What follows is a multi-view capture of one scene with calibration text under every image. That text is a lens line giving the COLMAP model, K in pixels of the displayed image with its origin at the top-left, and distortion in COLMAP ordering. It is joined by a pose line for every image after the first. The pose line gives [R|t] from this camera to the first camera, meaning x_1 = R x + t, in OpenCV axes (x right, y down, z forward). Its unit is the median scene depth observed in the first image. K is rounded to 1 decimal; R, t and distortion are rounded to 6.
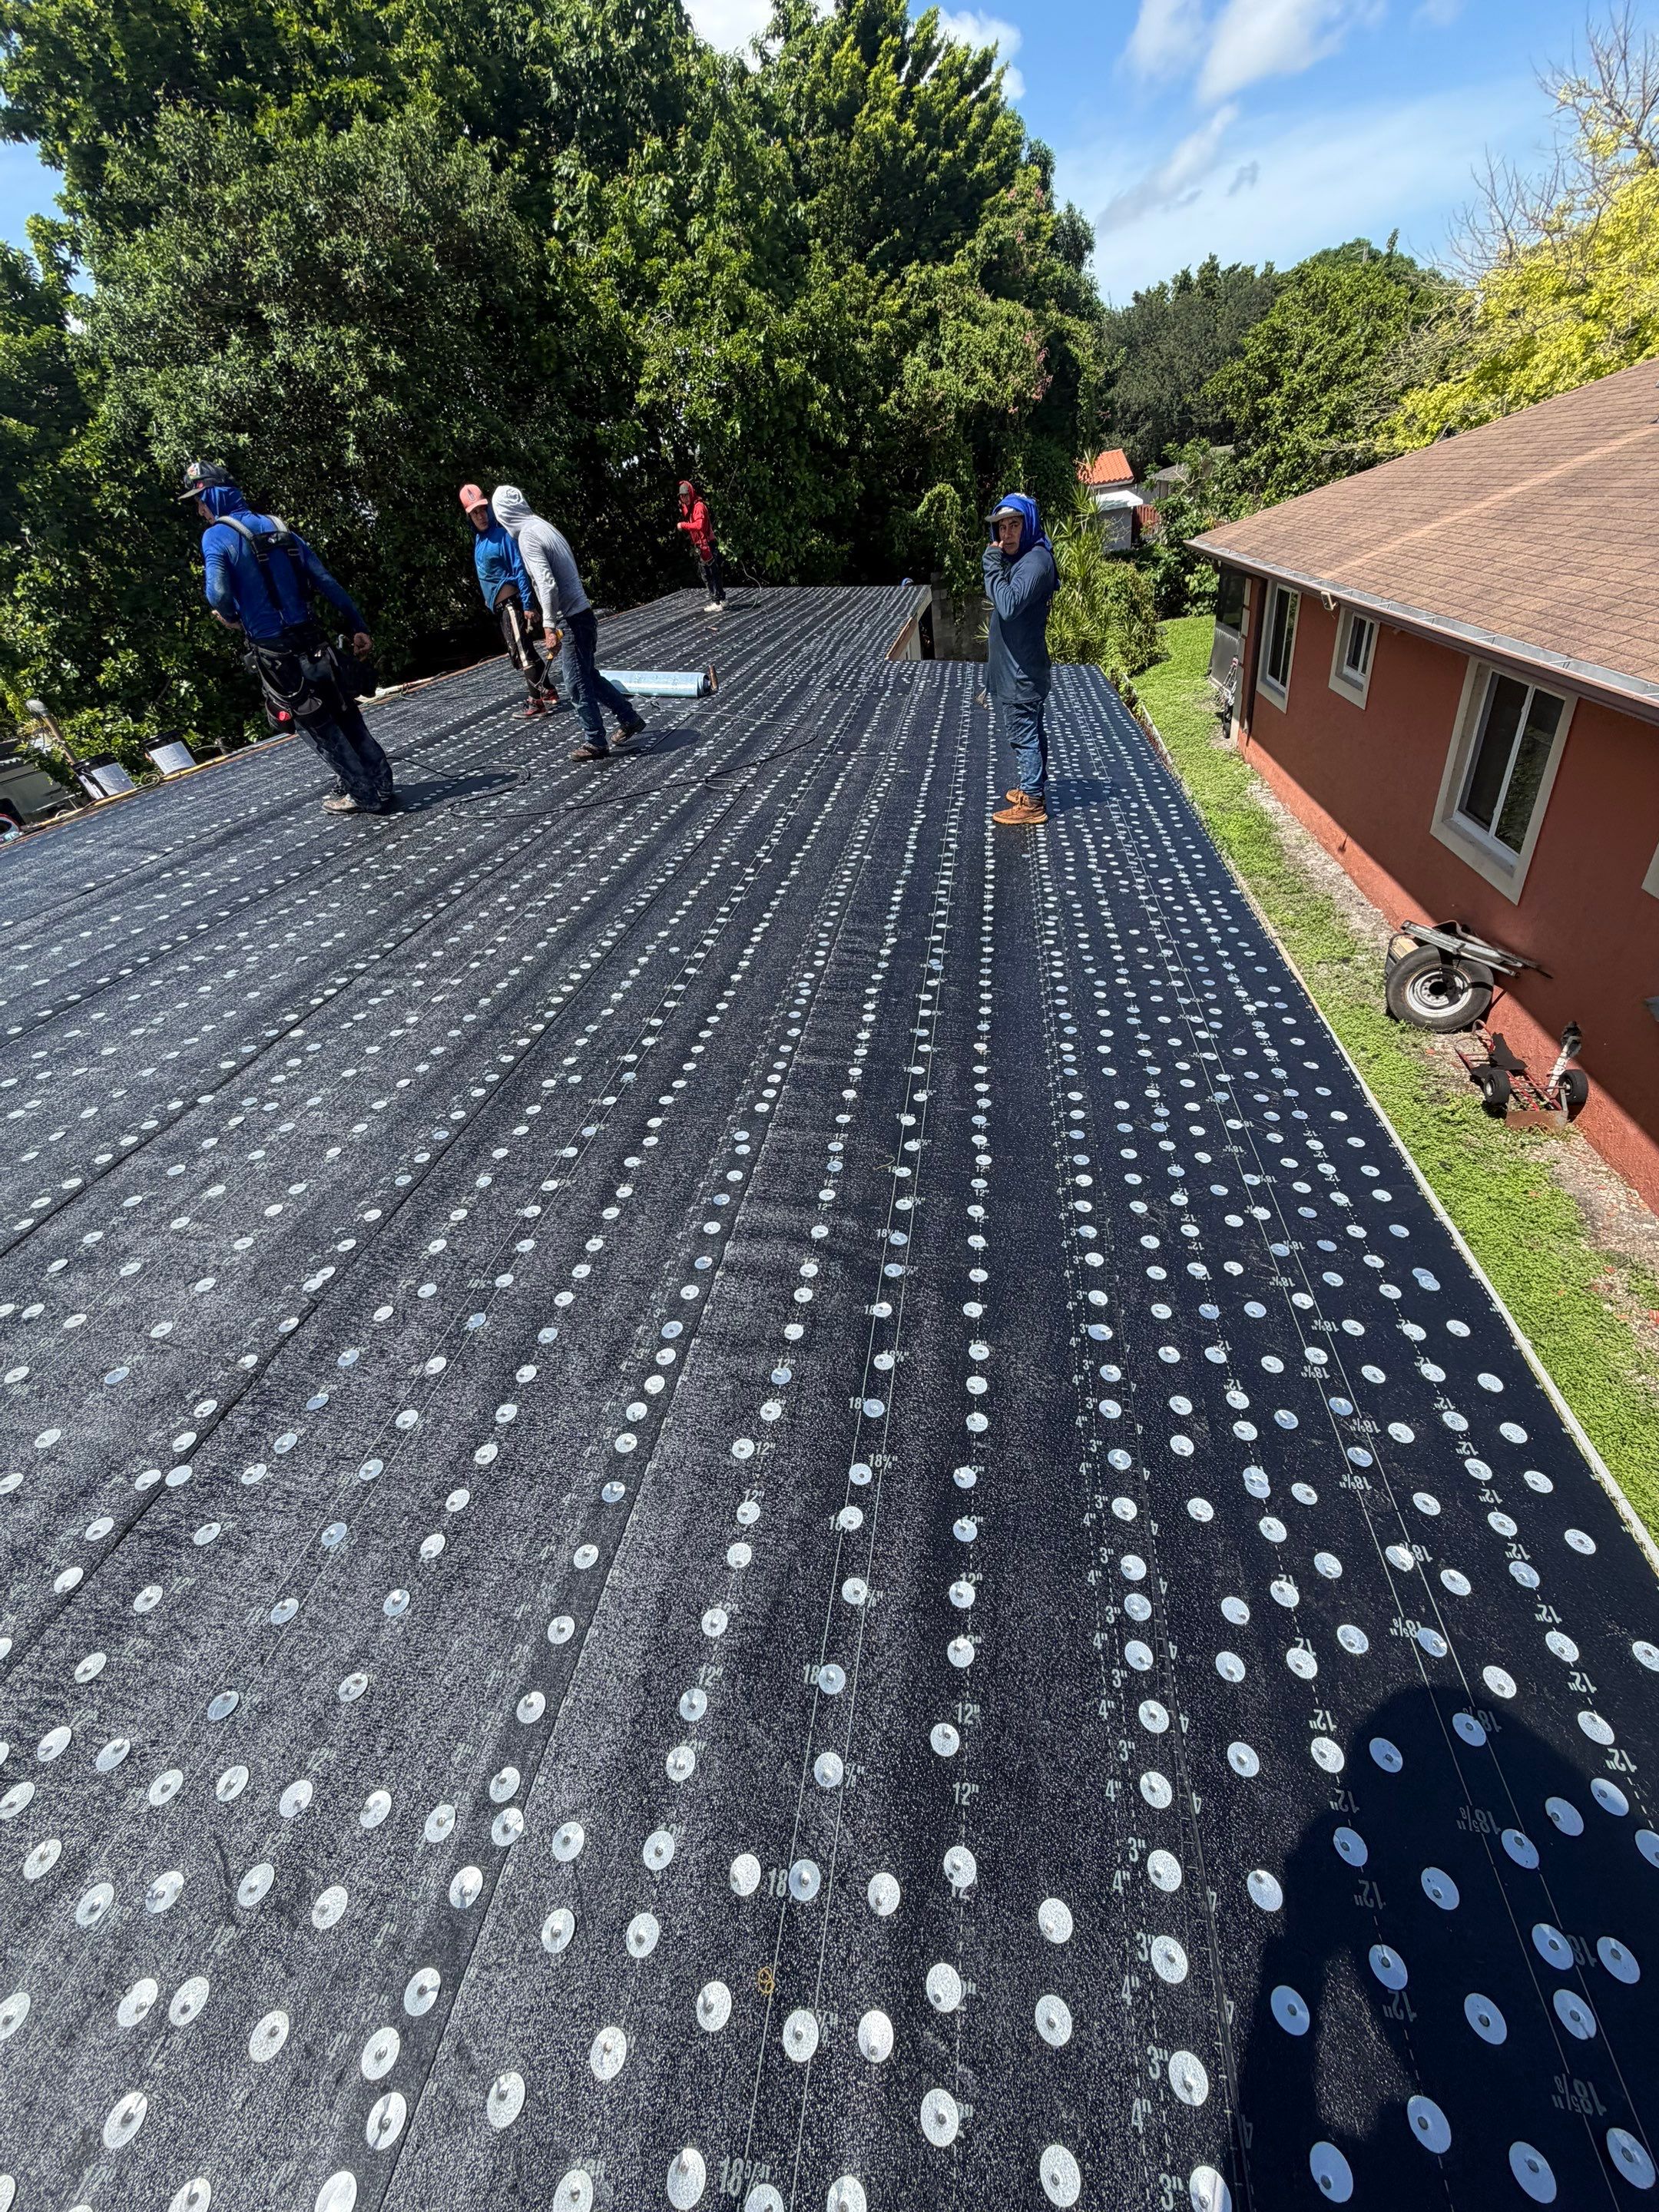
lens RADIAL K [[874.8, 0, 829.5], [0, 874.8, 1106.0], [0, 0, 1]] dist [-0.000480, 0.000134]
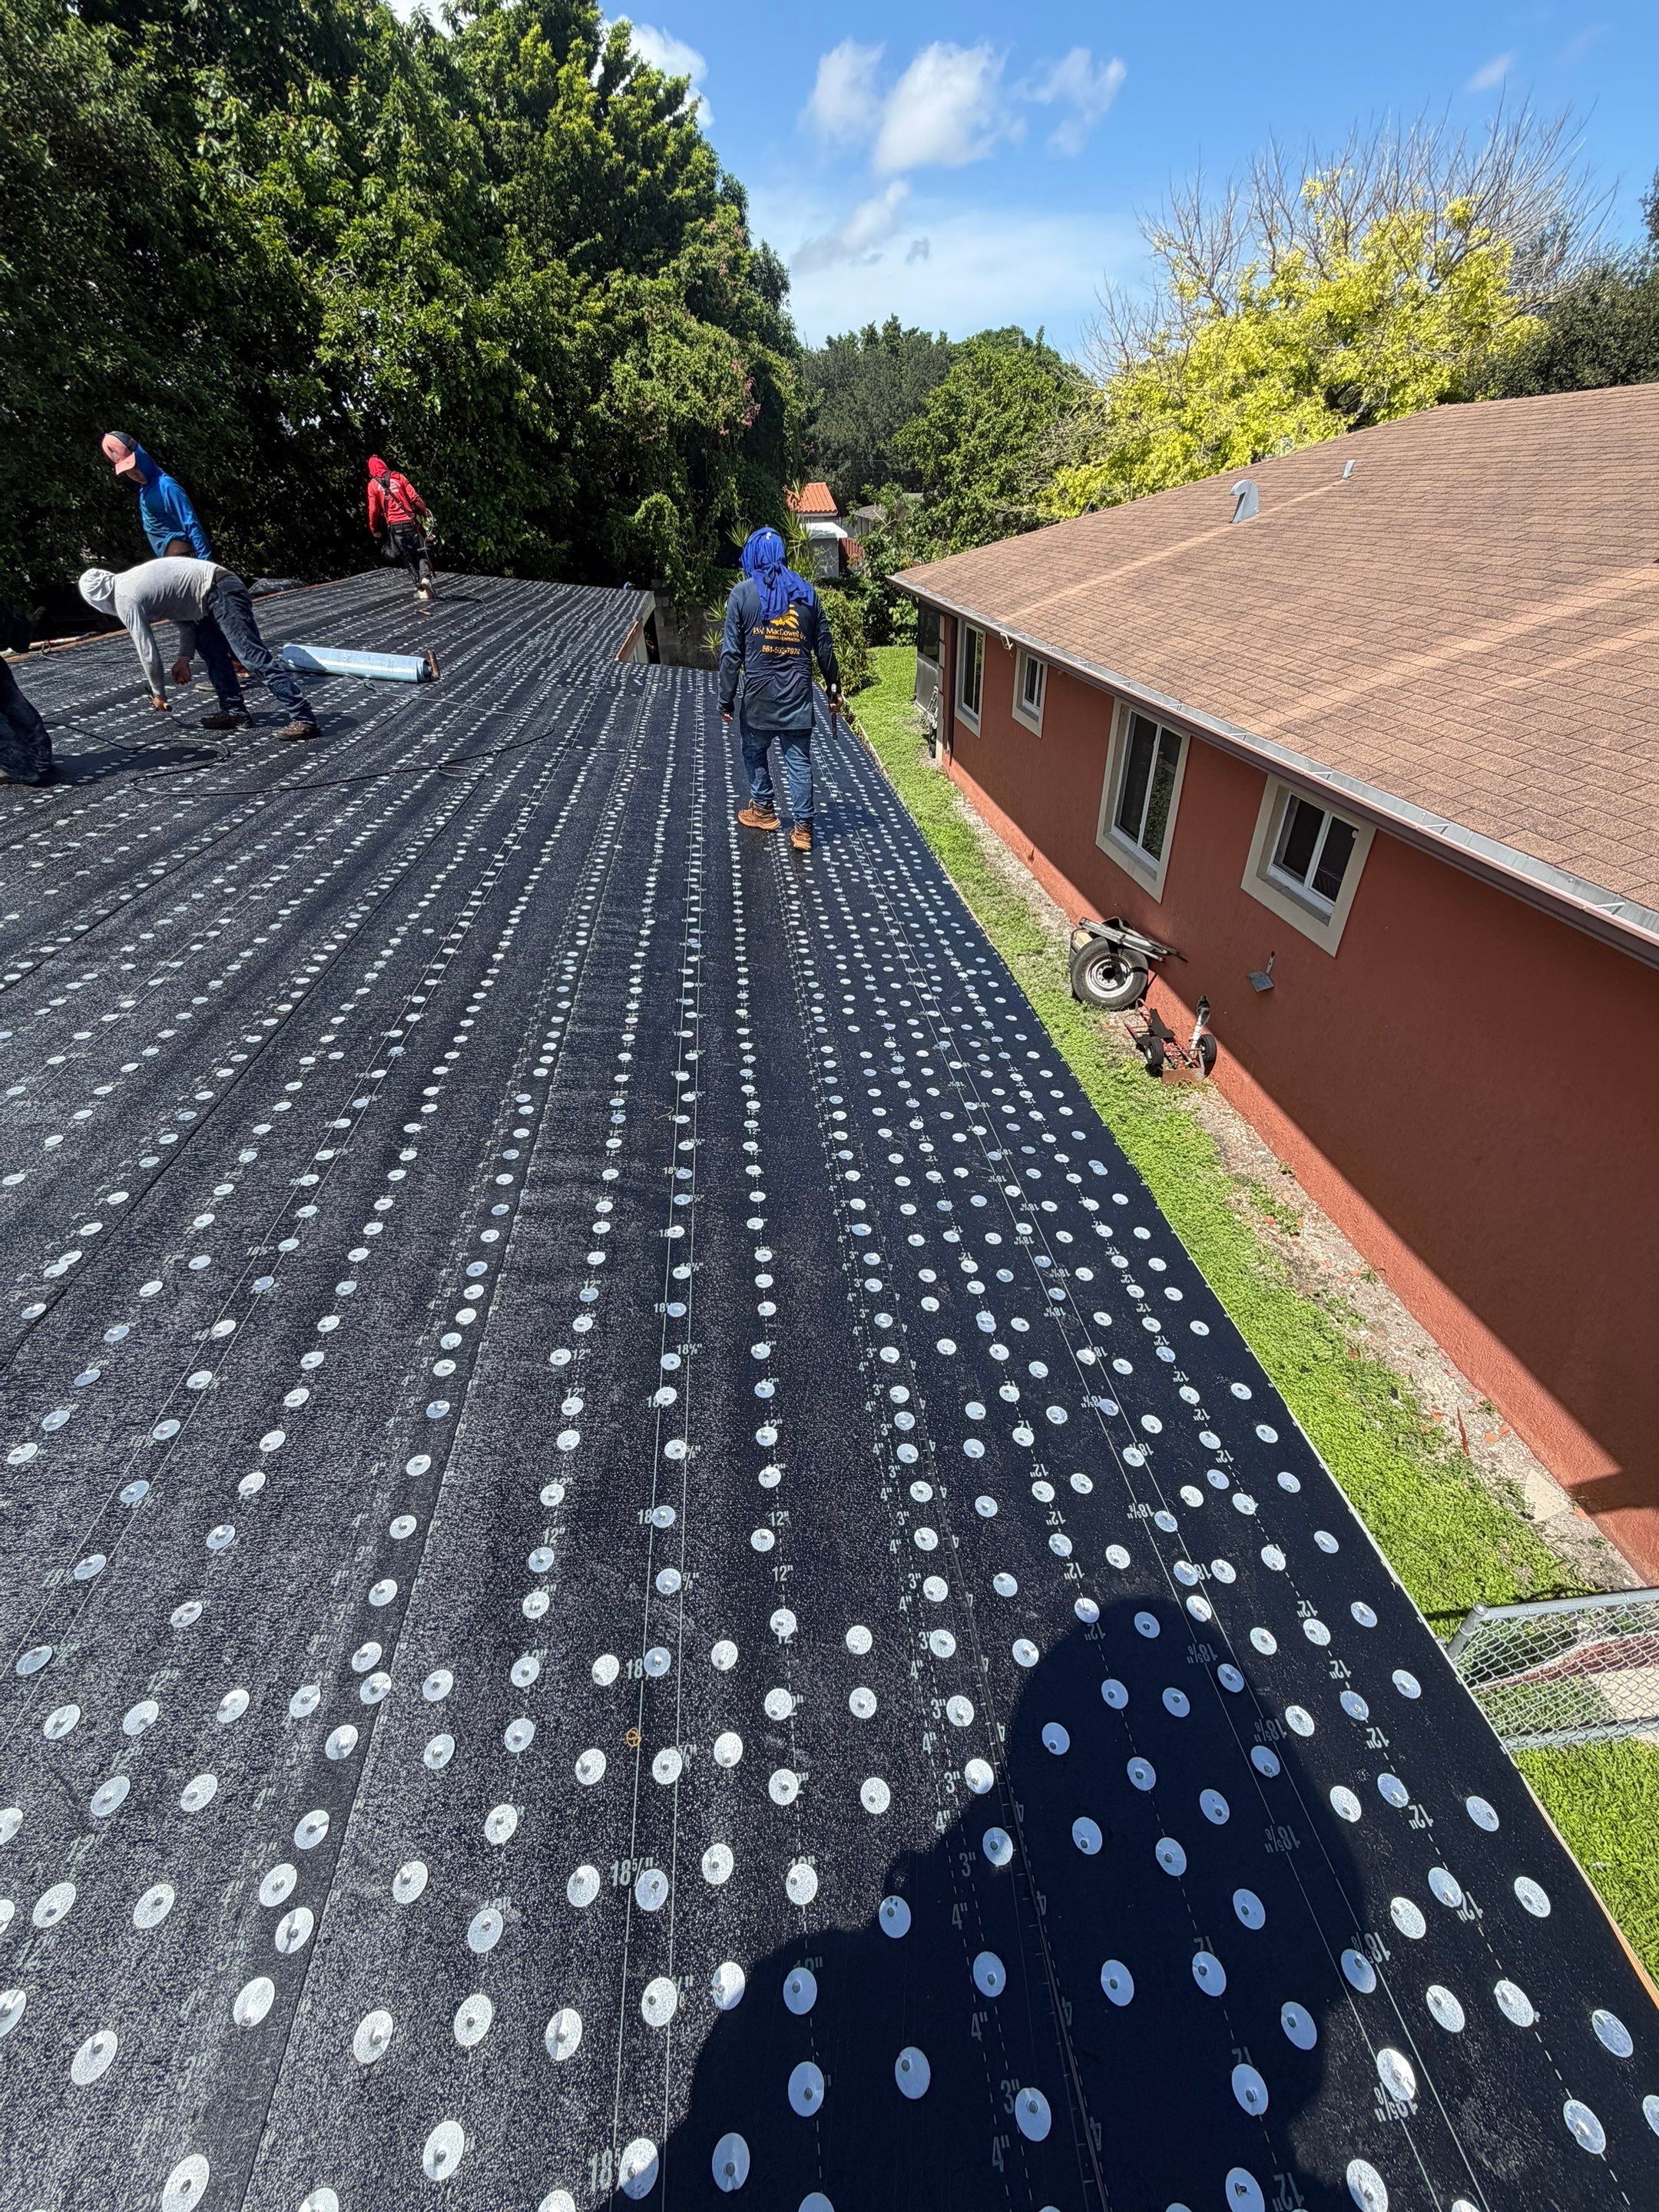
lens RADIAL K [[866.6, 0, 829.5], [0, 866.6, 1106.0], [0, 0, 1]] dist [0.000848, -0.000463]
pose [[0.958344, -0.060052, 0.279231, -0.038681], [0.061493, 0.998101, 0.003603, 0.060630], [-0.278918, 0.013718, 0.960217, -0.092894]]
